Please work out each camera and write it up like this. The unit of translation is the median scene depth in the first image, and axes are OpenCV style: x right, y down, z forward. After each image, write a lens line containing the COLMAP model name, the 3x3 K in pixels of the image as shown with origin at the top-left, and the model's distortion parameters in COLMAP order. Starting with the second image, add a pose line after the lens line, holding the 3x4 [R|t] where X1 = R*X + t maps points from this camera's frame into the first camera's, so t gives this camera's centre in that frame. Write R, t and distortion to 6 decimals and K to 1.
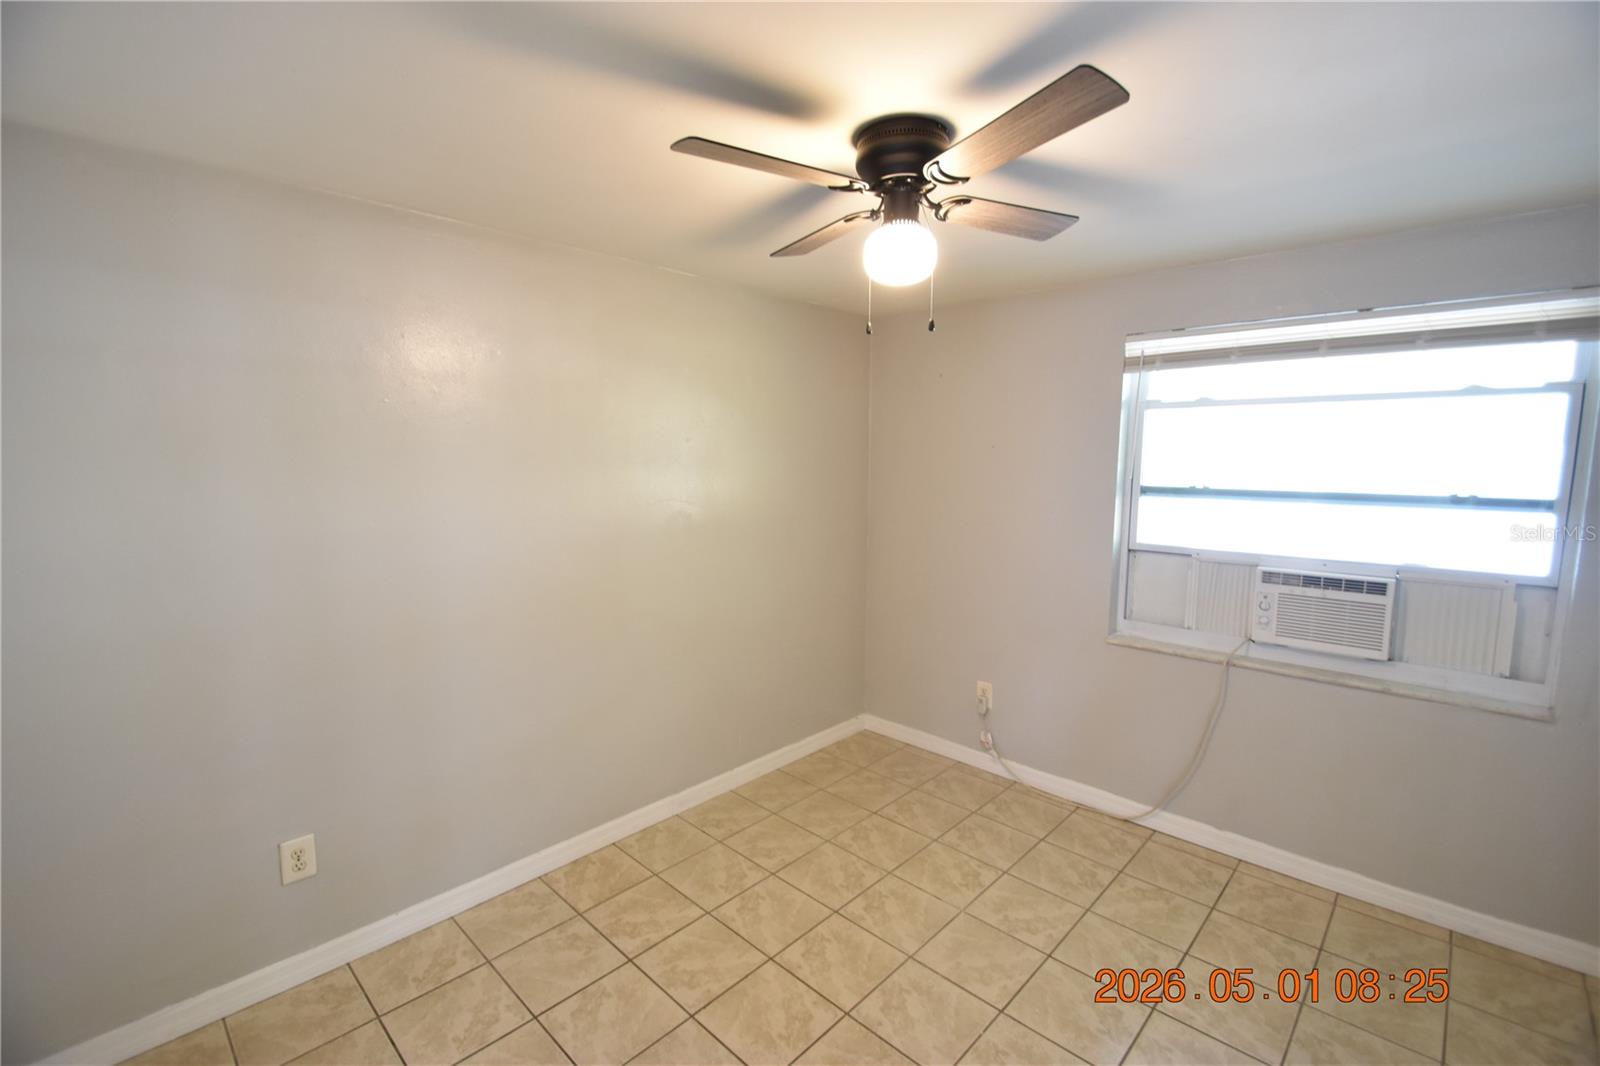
lens RADIAL K [[701.1, 0, 797.8], [0, 701.1, 540.9], [0, 0, 1]] dist [0.014517, -0.015547]
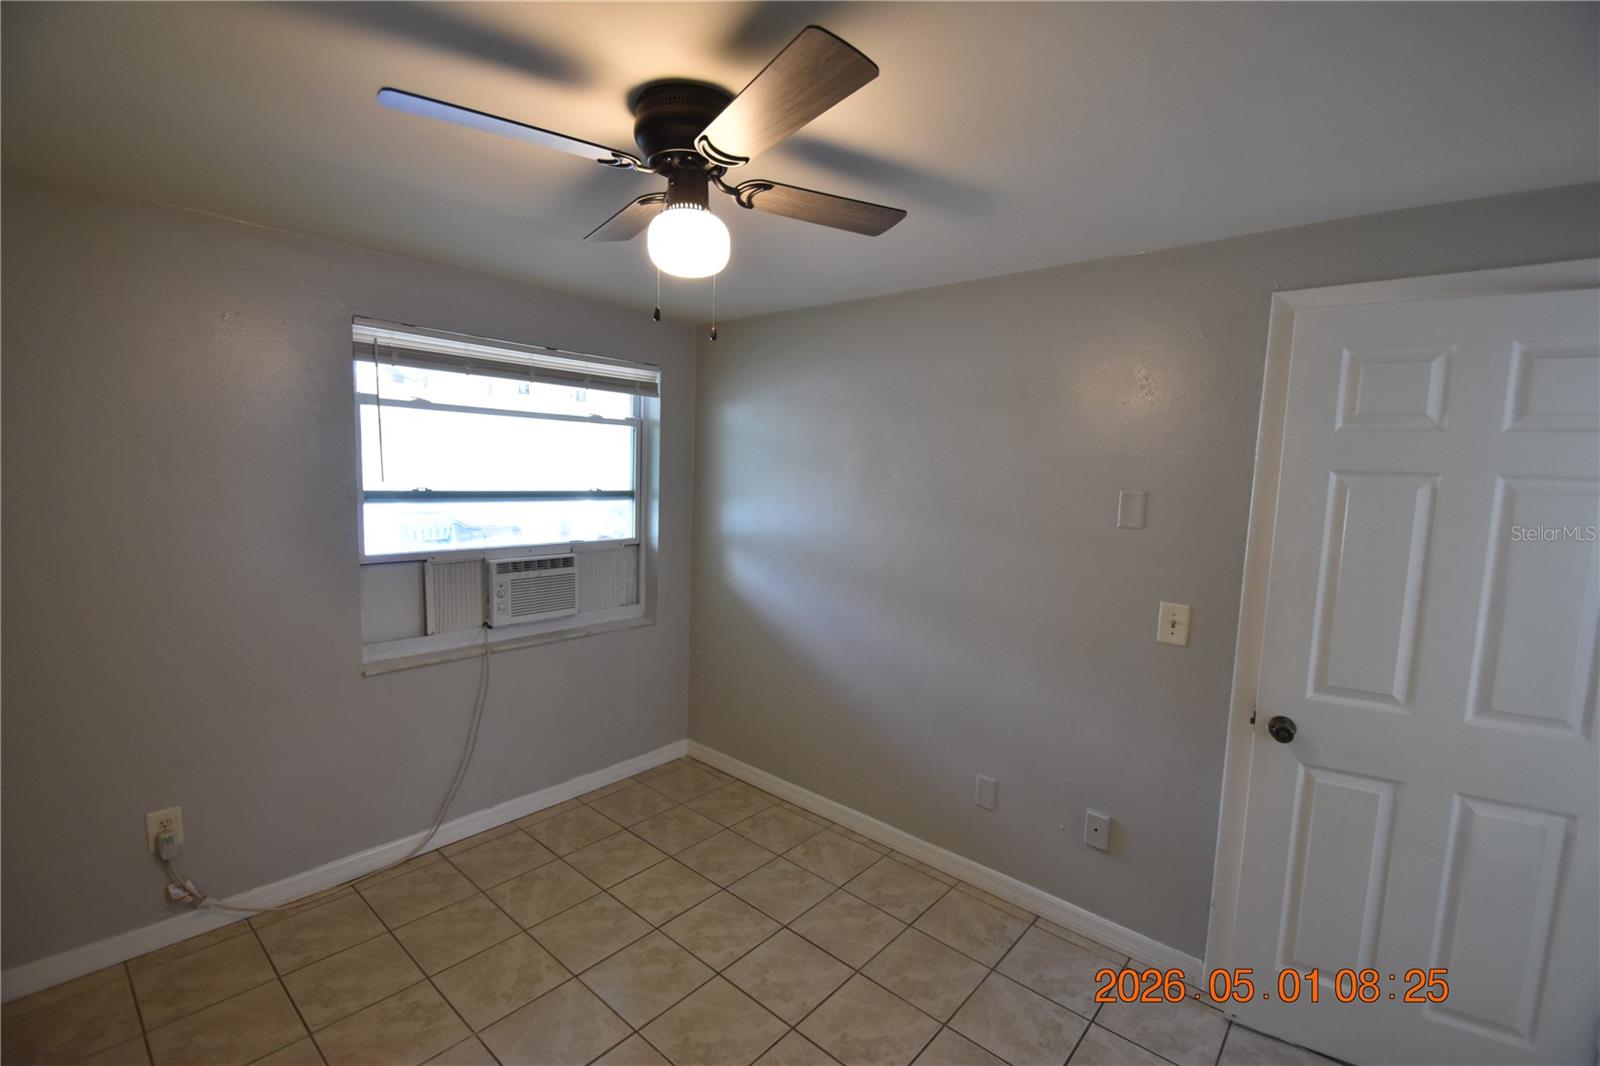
lens RADIAL K [[701.1, 0, 797.8], [0, 701.1, 540.9], [0, 0, 1]] dist [0.014517, -0.015547]
pose [[-0.052677, -0.107812, 0.992775, -0.469788], [0.085845, 0.989986, 0.112064, -0.076885], [-0.994915, 0.091128, -0.042895, 0.566350]]
